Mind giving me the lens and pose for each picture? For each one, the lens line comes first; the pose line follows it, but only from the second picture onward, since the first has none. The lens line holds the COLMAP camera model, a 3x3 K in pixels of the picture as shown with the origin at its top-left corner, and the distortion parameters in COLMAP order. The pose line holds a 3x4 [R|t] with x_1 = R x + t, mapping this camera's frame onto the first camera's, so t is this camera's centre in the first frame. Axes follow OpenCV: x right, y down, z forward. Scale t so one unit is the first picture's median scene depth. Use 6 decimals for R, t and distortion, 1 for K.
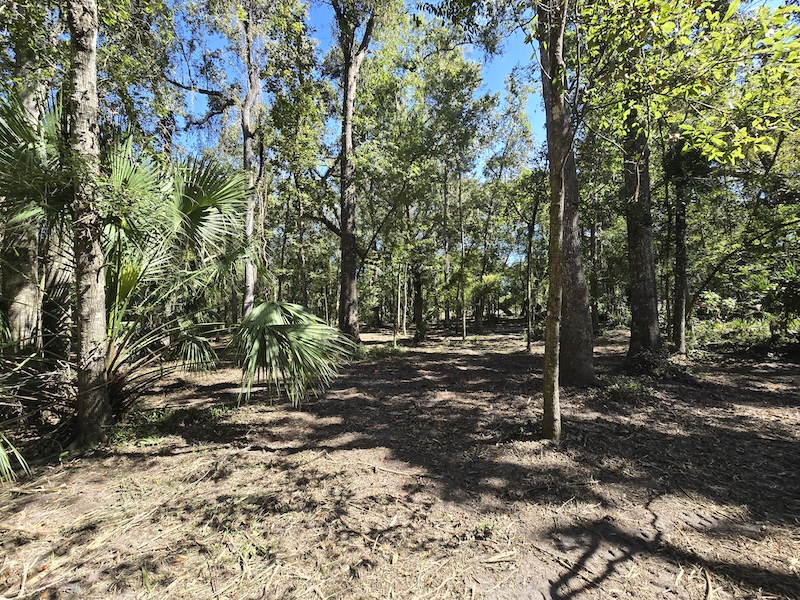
lens RADIAL K [[324.6, 0, 400.3], [0, 324.6, 295.2], [0, 0, 1]] dist [-0.007715, 0.000361]
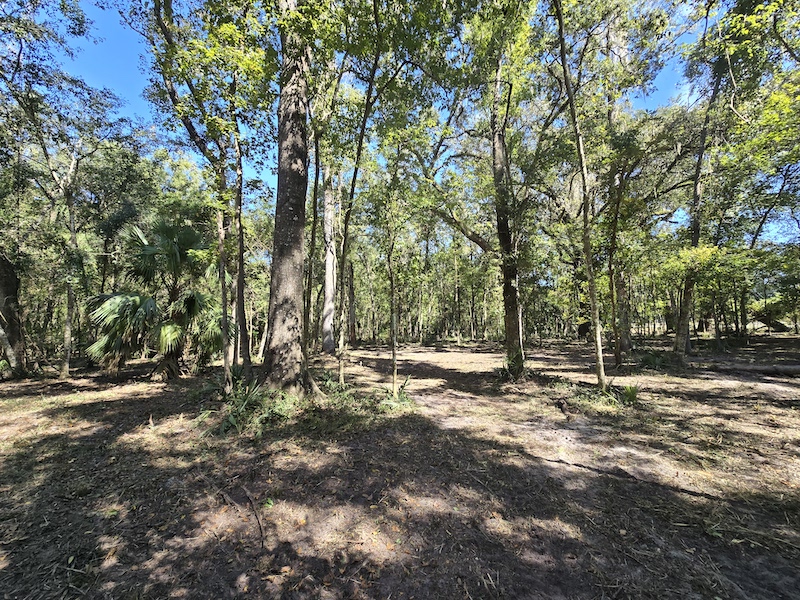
lens RADIAL K [[324.4, 0, 396.9], [0, 324.4, 293.4], [0, 0, 1]] dist [-0.001858, -0.000137]
pose [[0.852831, -0.038114, -0.520795, 0.162792], [0.018181, 0.998895, -0.043330, 0.020896], [0.521871, 0.027485, 0.852582, 0.419973]]
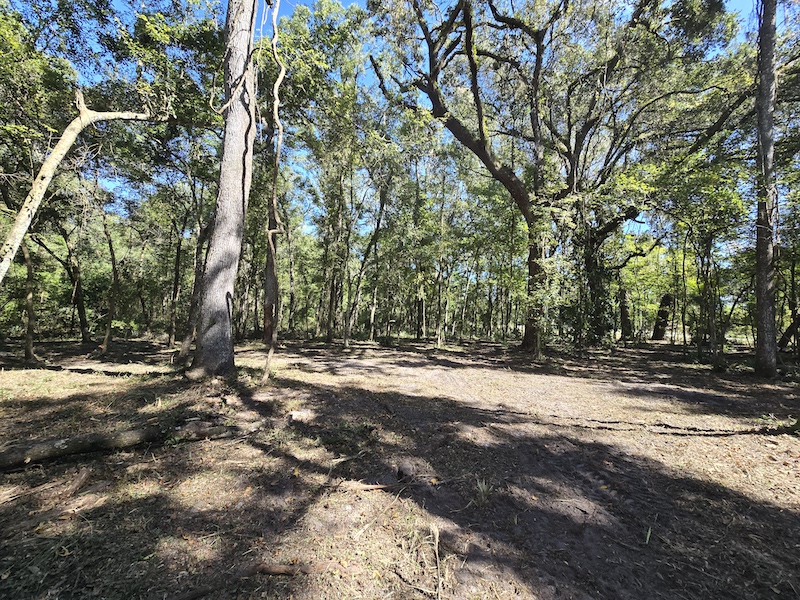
lens RADIAL K [[324.6, 0, 400.3], [0, 324.6, 295.2], [0, 0, 1]] dist [-0.007715, 0.000361]
pose [[0.962151, 0.043613, -0.269004, -0.263514], [-0.050607, 0.998536, -0.019117, 0.069258], [0.267776, 0.032006, 0.962949, 0.883589]]
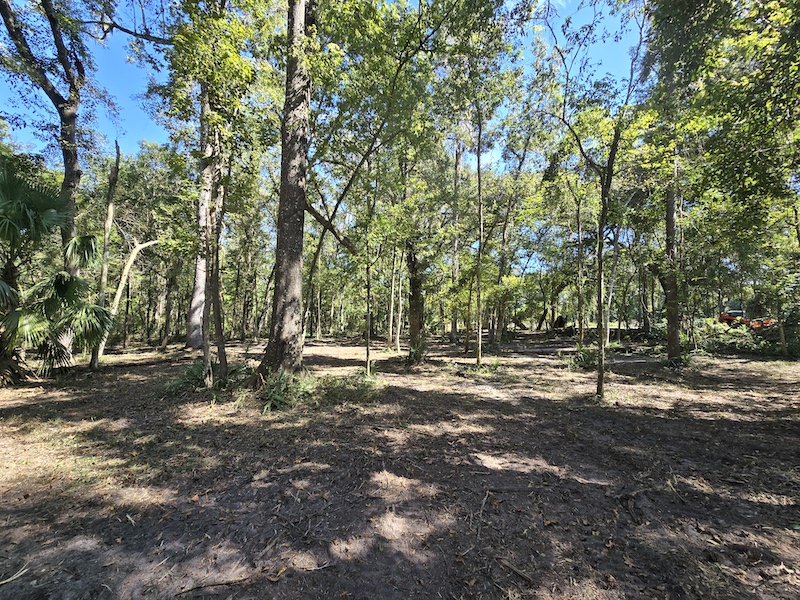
lens RADIAL K [[324.4, 0, 396.9], [0, 324.4, 293.4], [0, 0, 1]] dist [-0.001858, -0.000137]
pose [[0.998932, 0.031651, -0.033663, 0.037790], [-0.032801, 0.998877, -0.034199, 0.014634], [0.032543, 0.035267, 0.998848, 0.268715]]
